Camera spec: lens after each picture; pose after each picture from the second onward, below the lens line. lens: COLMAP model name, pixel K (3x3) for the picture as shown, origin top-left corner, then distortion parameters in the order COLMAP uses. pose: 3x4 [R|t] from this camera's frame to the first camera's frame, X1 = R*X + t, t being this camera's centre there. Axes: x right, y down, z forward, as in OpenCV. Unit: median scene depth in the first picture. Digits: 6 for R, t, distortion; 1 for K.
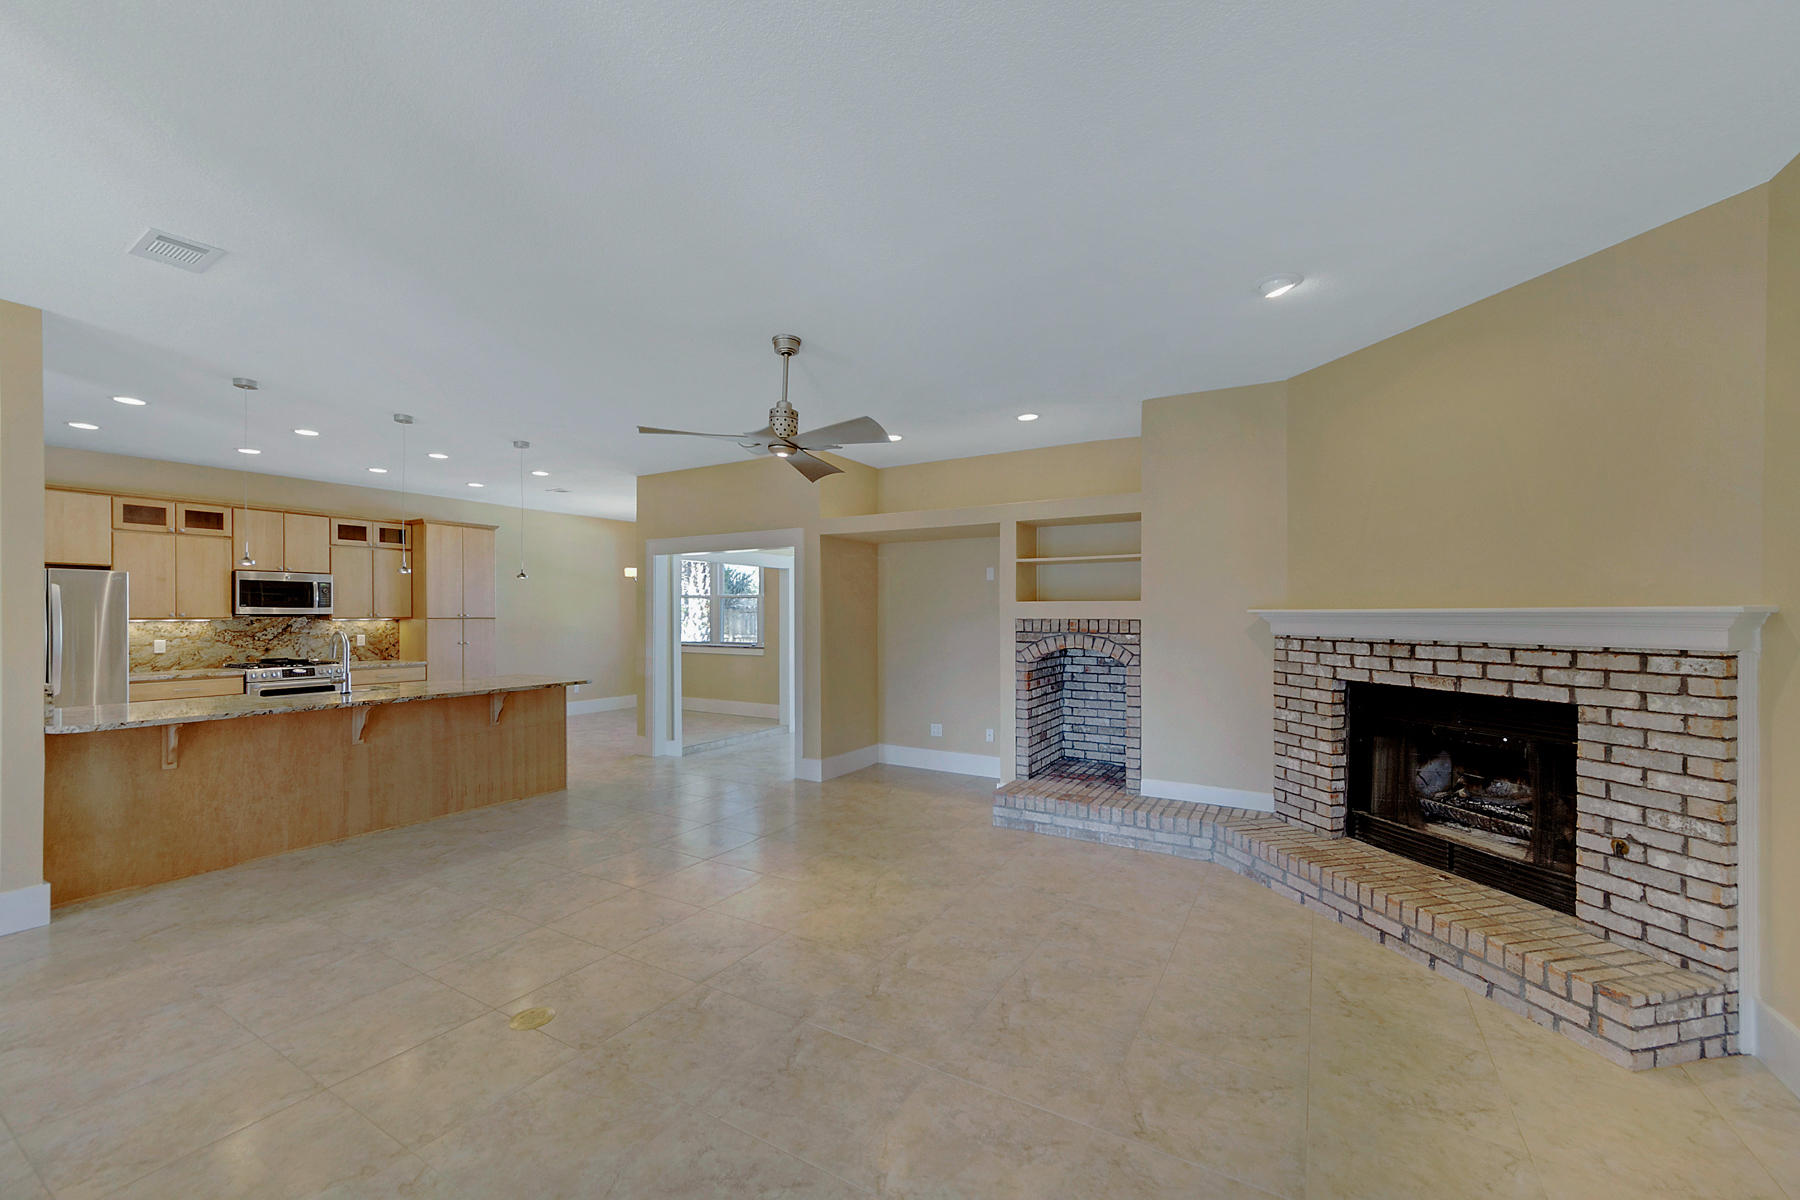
lens RADIAL K [[709.0, 0, 899.9], [0, 709.0, 617.9], [0, 0, 1]] dist [0.000221, -0.000175]
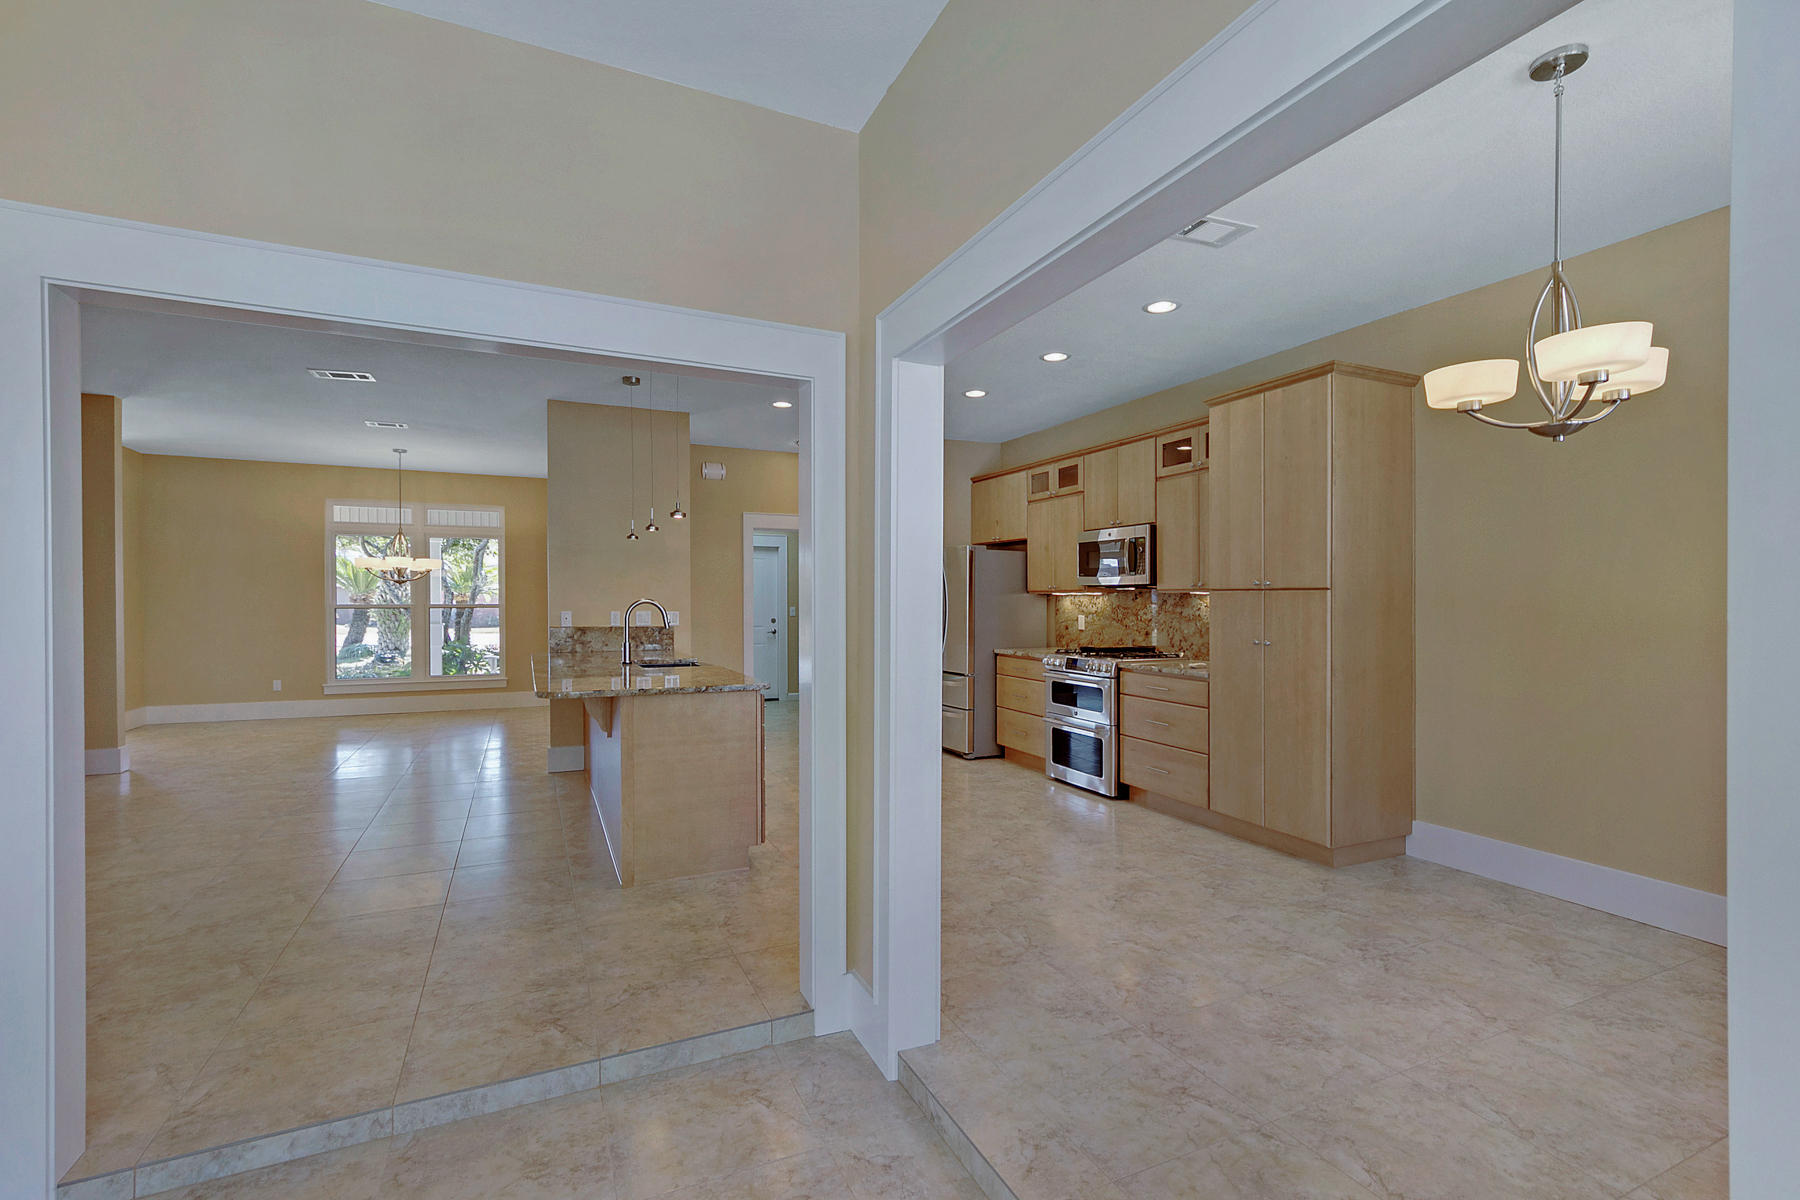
lens RADIAL K [[807.8, 0, 898.1], [0, 807.8, 587.4], [0, 0, 1]] dist [0.001511, 0.000113]
pose [[-0.564103, -0.014055, -0.825585, -0.095985], [-0.007227, 0.999901, -0.012084, 0.015865], [0.825673, -0.000850, -0.564148, 2.261591]]
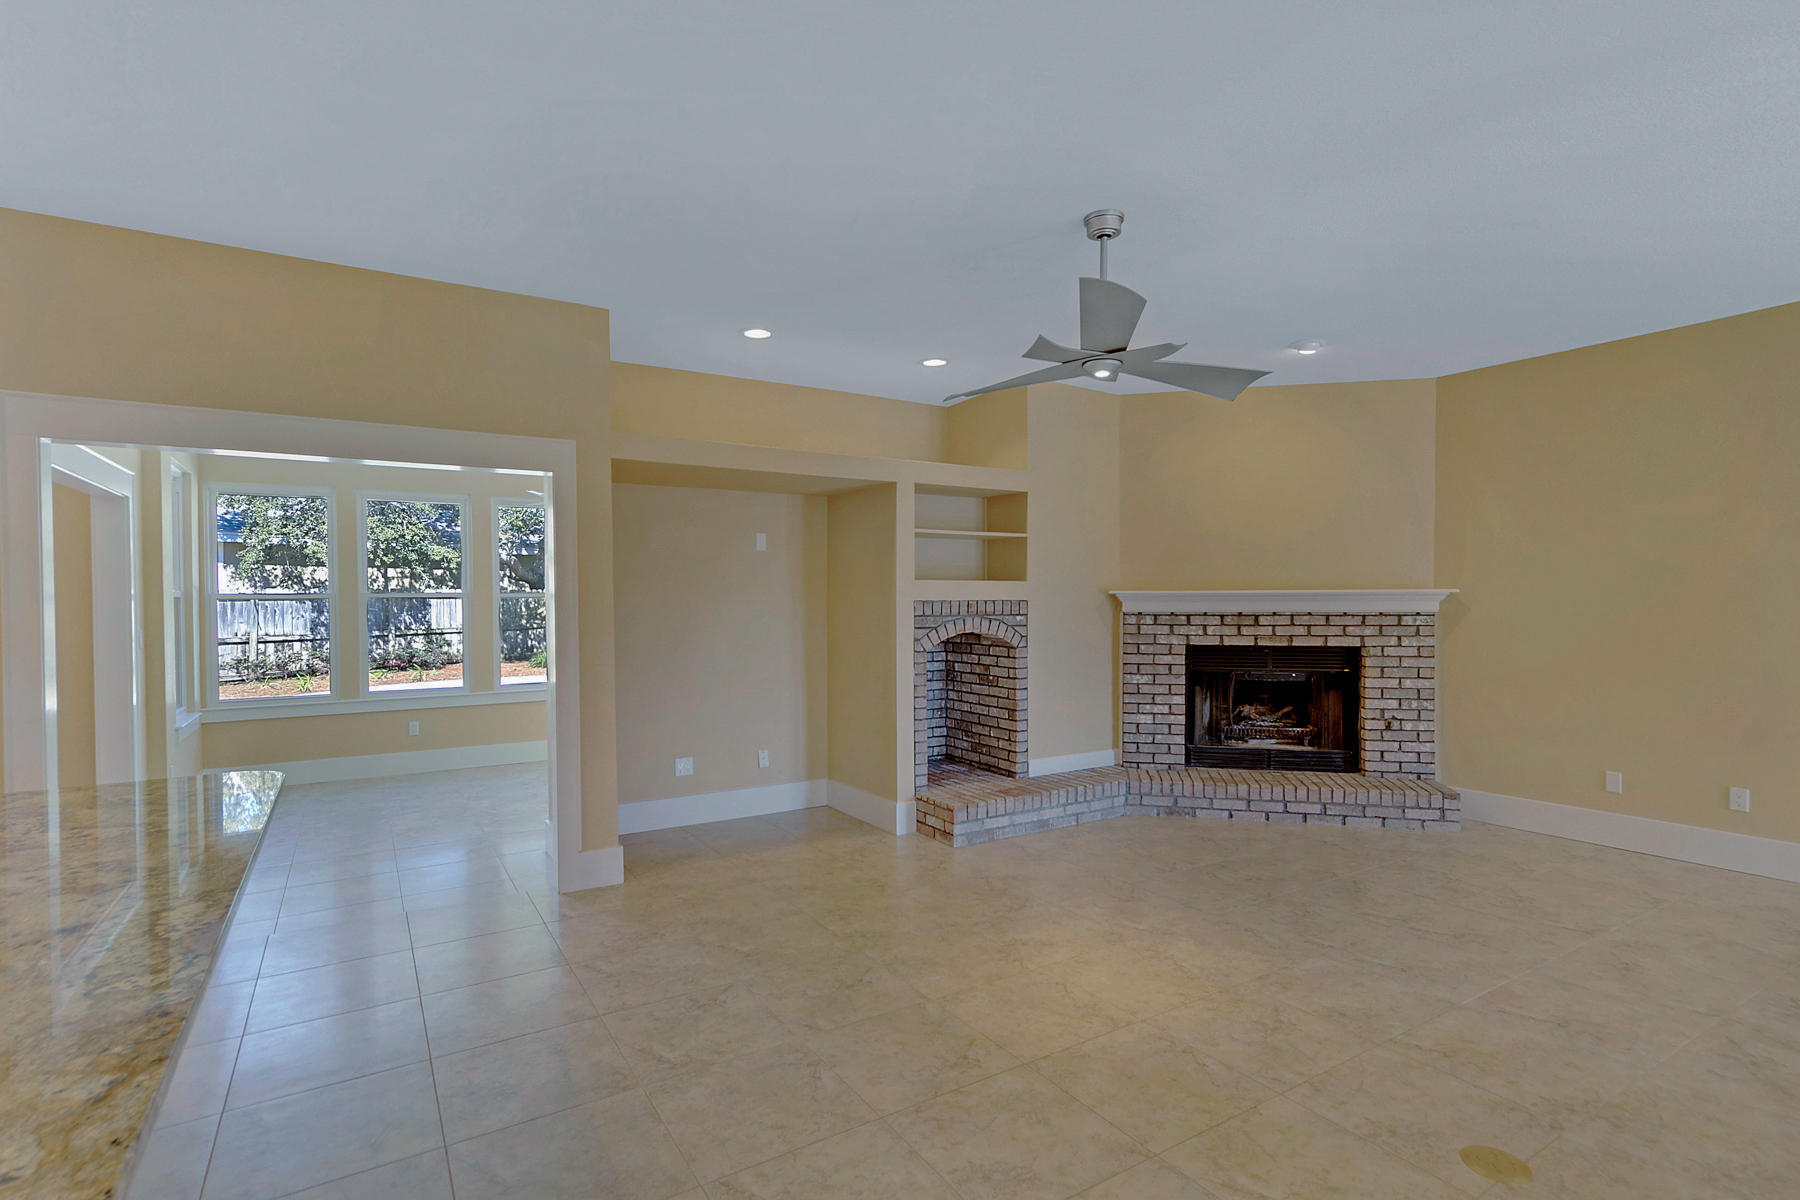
lens RADIAL K [[869.8, 0, 899.5], [0, 869.8, 608.7], [0, 0, 1]] dist [0.002164, 0.000386]
pose [[0.459638, -0.013249, 0.888008, -0.976846], [0.008610, 0.999908, 0.010461, 0.000006], [-0.888065, 0.002838, 0.459710, 0.710837]]
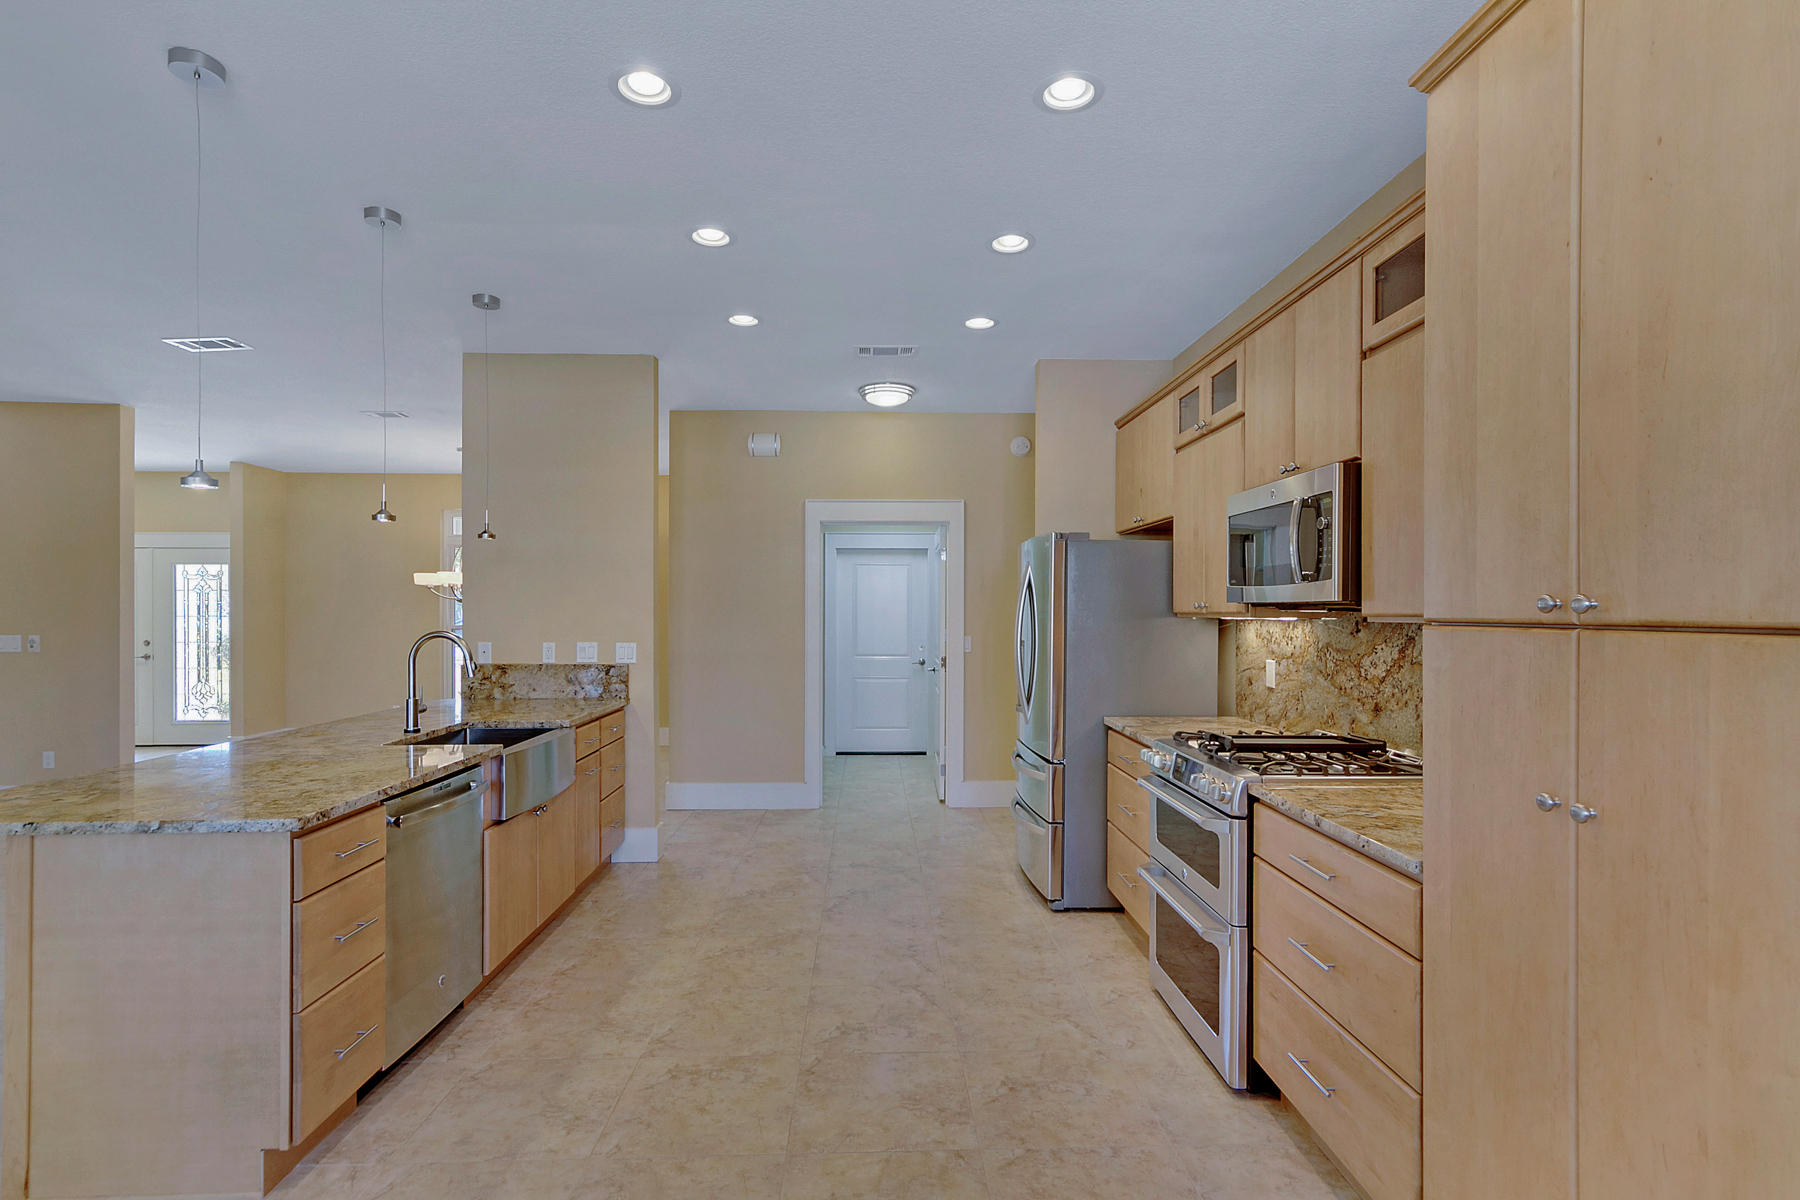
lens RADIAL K [[869.8, 0, 899.5], [0, 869.8, 608.7], [0, 0, 1]] dist [0.002164, 0.000386]
pose [[-0.842342, -0.001328, -0.538941, -0.860403], [-0.003579, 0.999989, 0.003130, -0.005519], [0.538931, 0.004565, -0.842338, 2.199877]]
